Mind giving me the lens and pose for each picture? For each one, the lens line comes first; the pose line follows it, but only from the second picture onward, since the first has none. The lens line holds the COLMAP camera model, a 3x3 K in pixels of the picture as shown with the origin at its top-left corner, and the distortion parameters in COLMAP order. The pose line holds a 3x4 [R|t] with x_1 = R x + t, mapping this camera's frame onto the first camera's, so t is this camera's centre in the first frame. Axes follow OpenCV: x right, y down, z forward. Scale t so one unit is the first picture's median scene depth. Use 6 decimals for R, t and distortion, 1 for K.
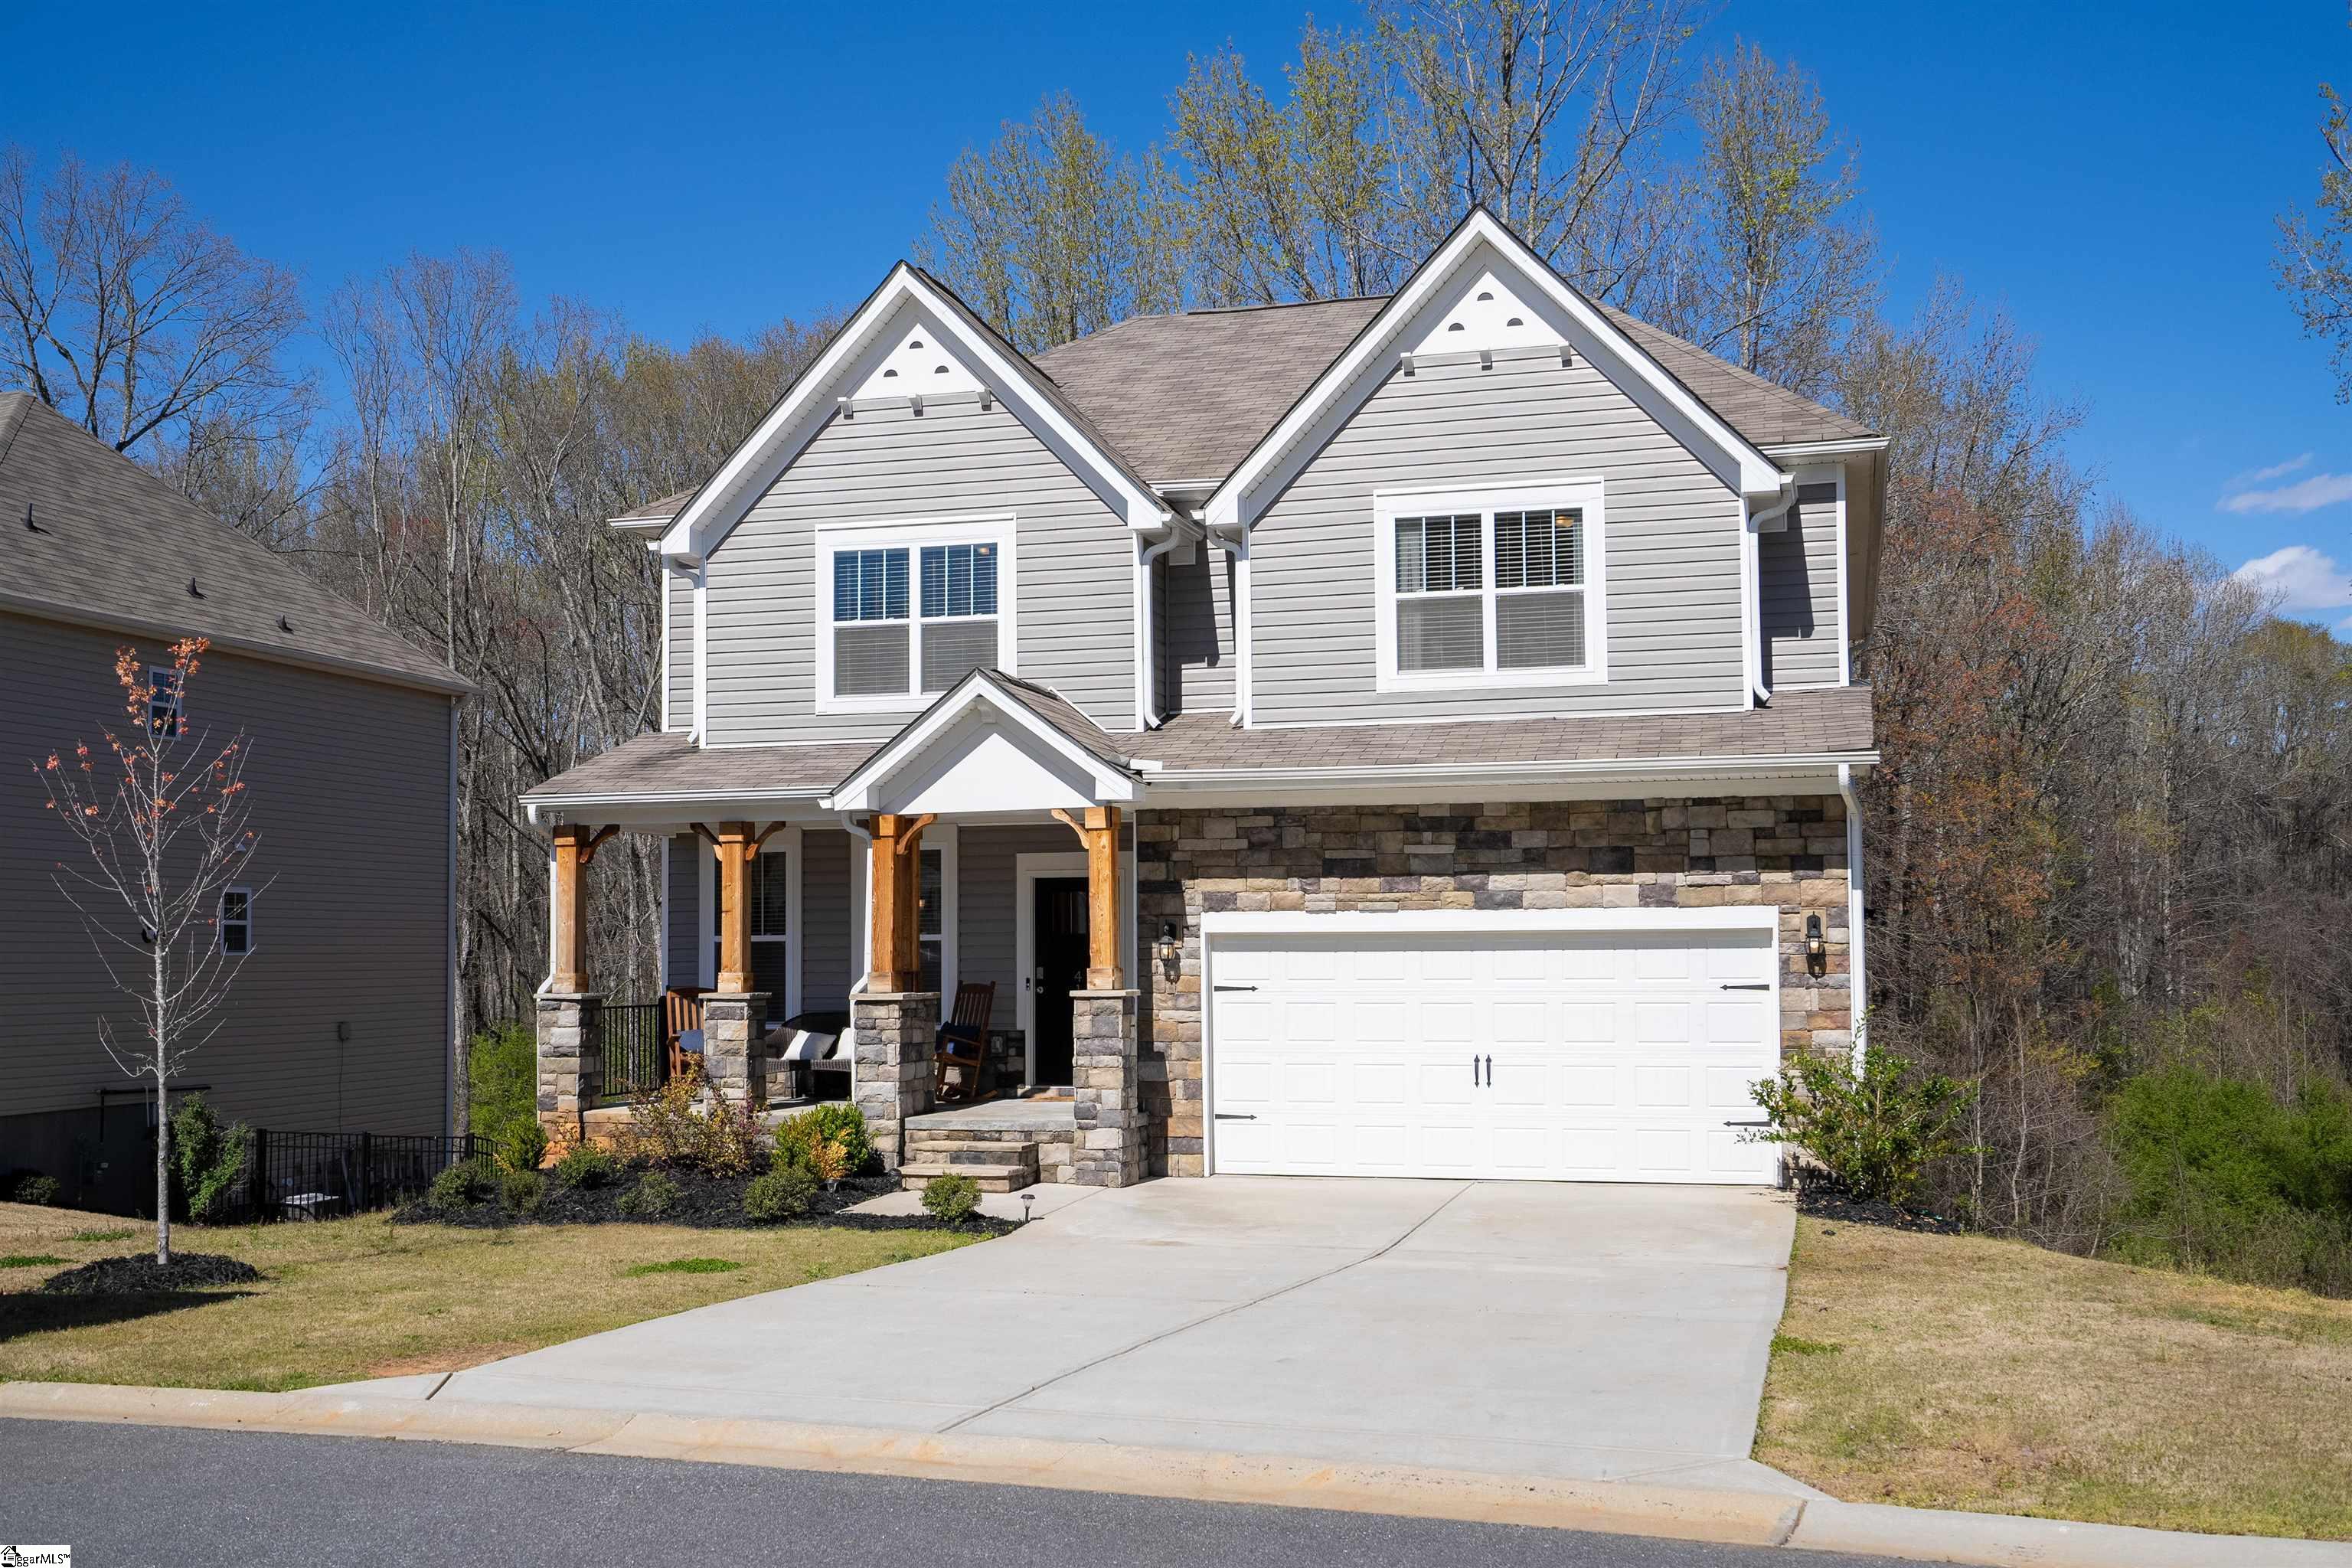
lens RADIAL K [[2290.6, 0, 1165.9], [0, 2290.6, 782.6], [0, 0, 1]] dist [0.015586, 0.000000]
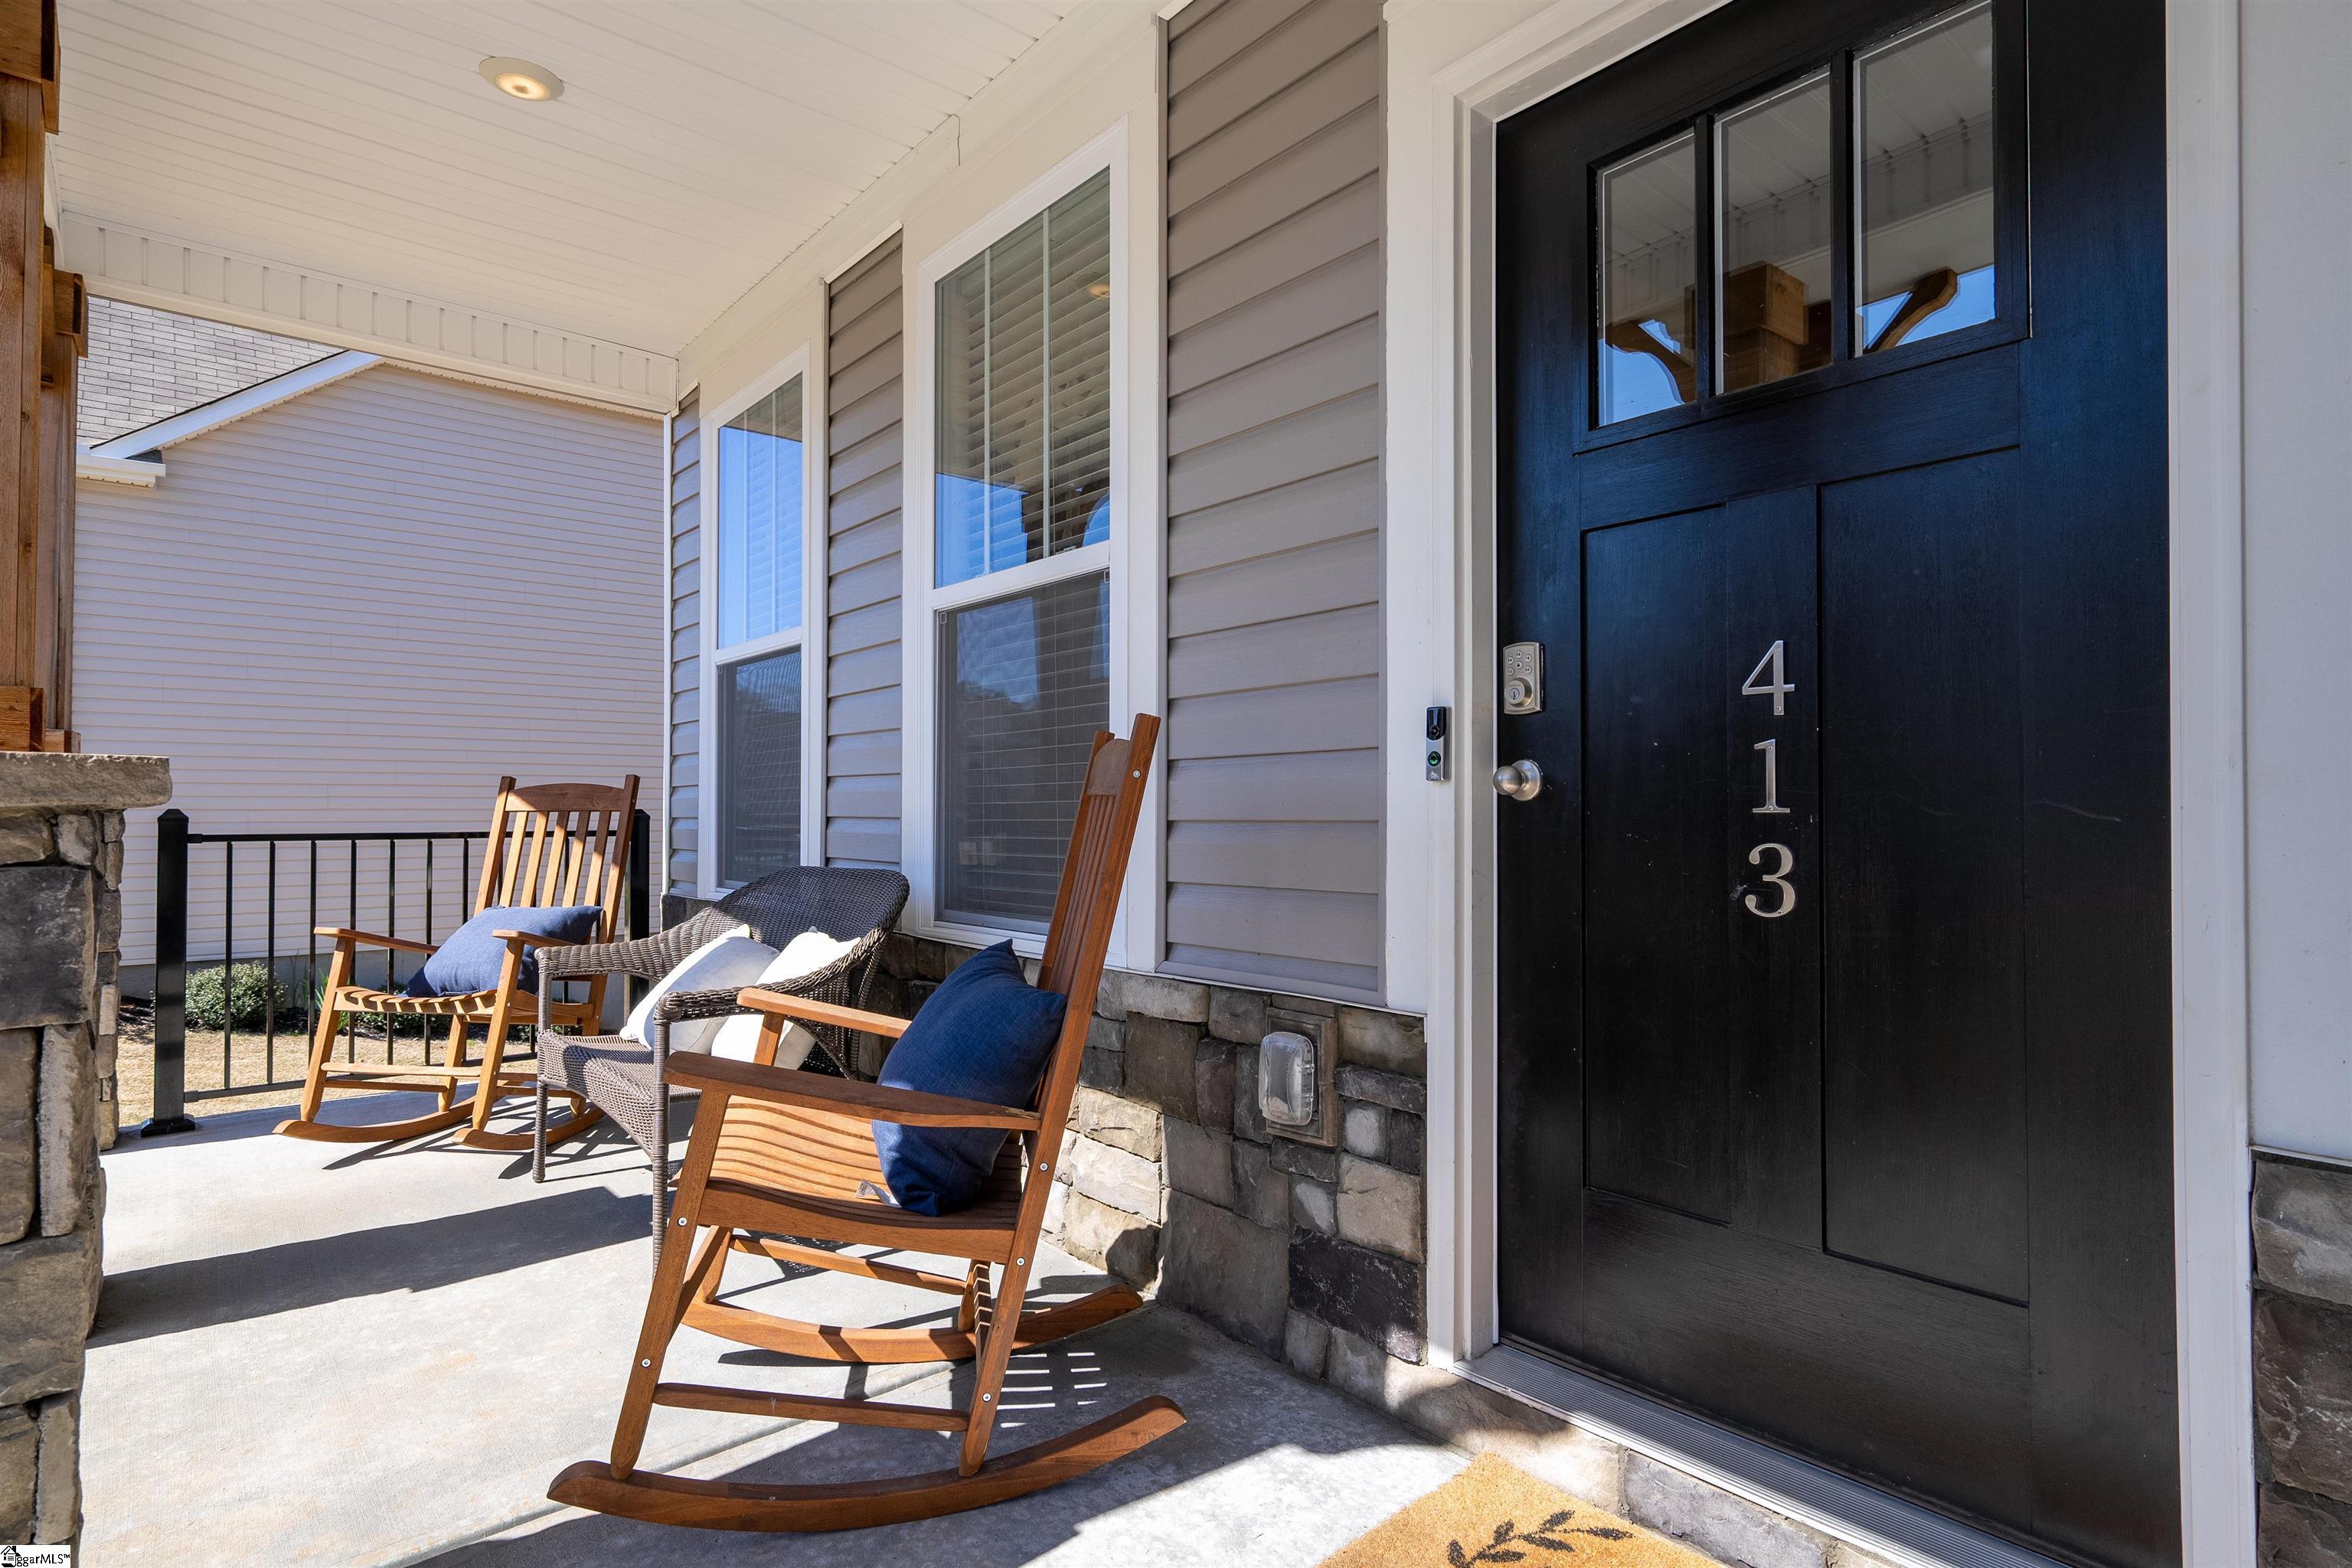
lens RADIAL K [[1195.2, 0, 1175.5], [0, 1195.2, 783.8], [0, 0, 1]] dist [0.002917, 0.000952]
pose [[0.836480, -0.004284, -0.547981, -0.030730], [0.034840, 0.998362, 0.045378, 0.092650], [0.546889, -0.057050, 0.835259, 0.986281]]
